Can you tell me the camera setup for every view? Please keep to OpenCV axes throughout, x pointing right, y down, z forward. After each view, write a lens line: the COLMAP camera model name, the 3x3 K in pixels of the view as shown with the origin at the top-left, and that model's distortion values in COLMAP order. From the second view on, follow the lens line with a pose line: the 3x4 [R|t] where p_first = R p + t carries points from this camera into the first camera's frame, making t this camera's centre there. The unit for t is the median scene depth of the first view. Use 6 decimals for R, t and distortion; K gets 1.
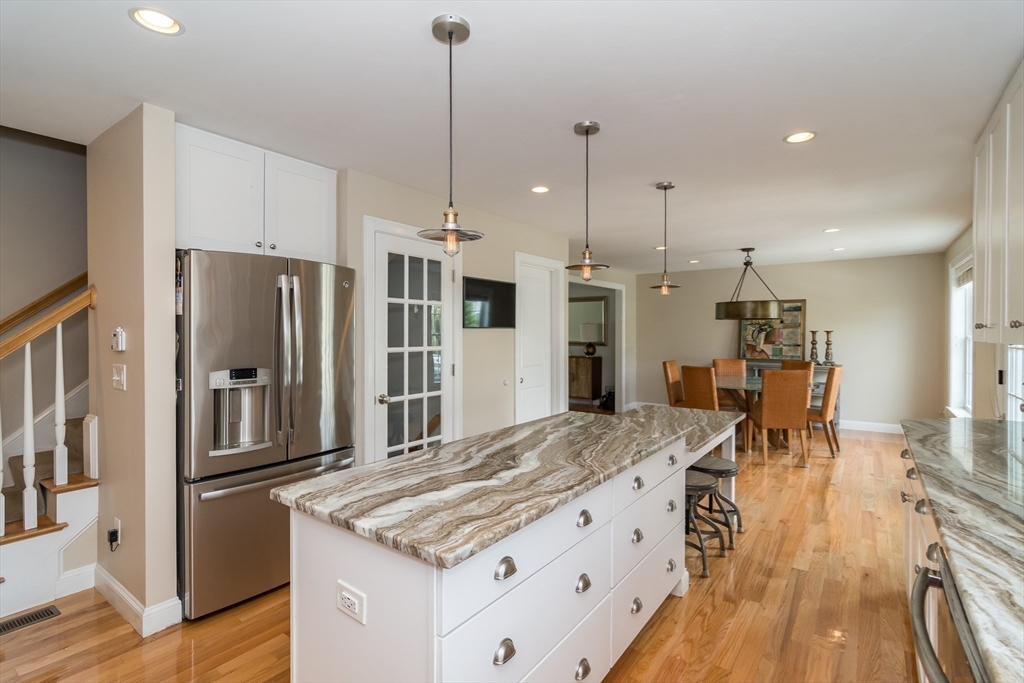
lens RADIAL K [[495.2, 0, 512.0], [0, 495.2, 341.5], [0, 0, 1]] dist [0.002133, 0.000308]
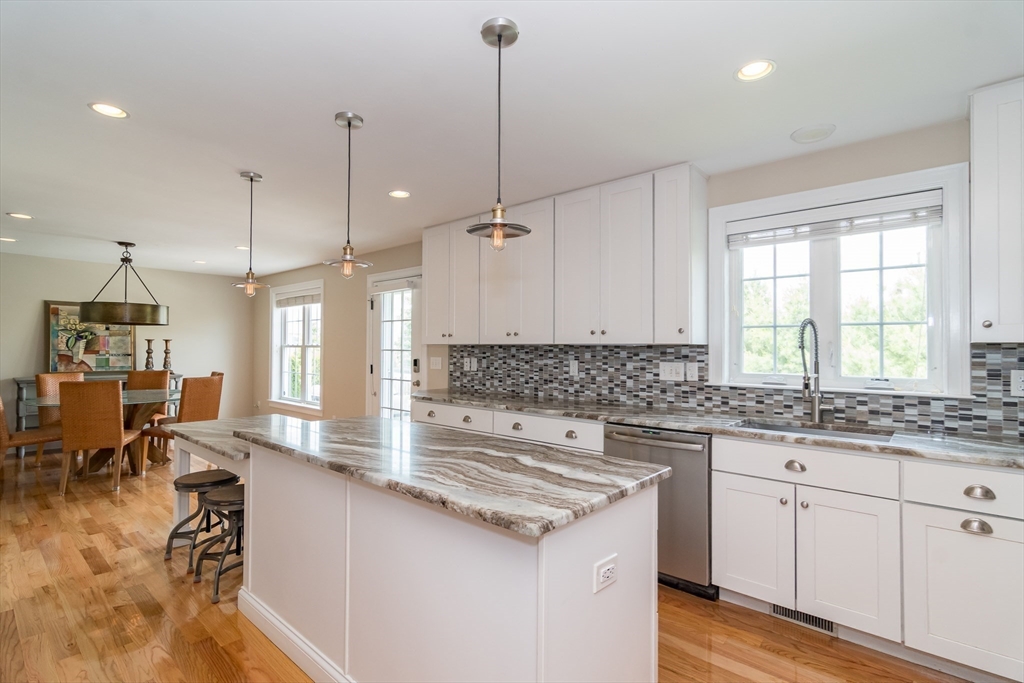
lens RADIAL K [[484.9, 0, 512.0], [0, 484.9, 341.5], [0, 0, 1]] dist [0.000506, 0.000171]
pose [[0.086610, 0.014997, 0.996129, -0.316336], [0.014112, 0.999768, -0.016279, 0.009453], [-0.996142, 0.015467, 0.086378, 0.252247]]
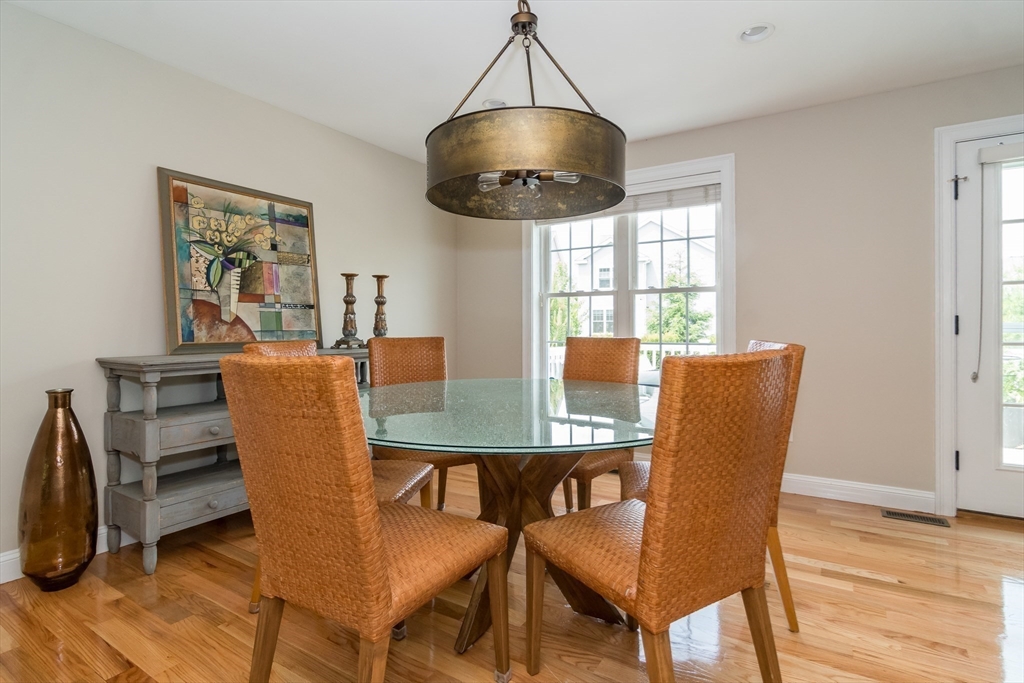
lens RADIAL K [[518.5, 0, 510.5], [0, 518.5, 326.2], [0, 0, 1]] dist [-0.000183, -0.000069]
pose [[-0.066897, 0.000760, 0.997760, 0.143405], [0.023832, 0.999716, 0.000837, 0.034739], [-0.997475, 0.023834, -0.066896, 1.035557]]
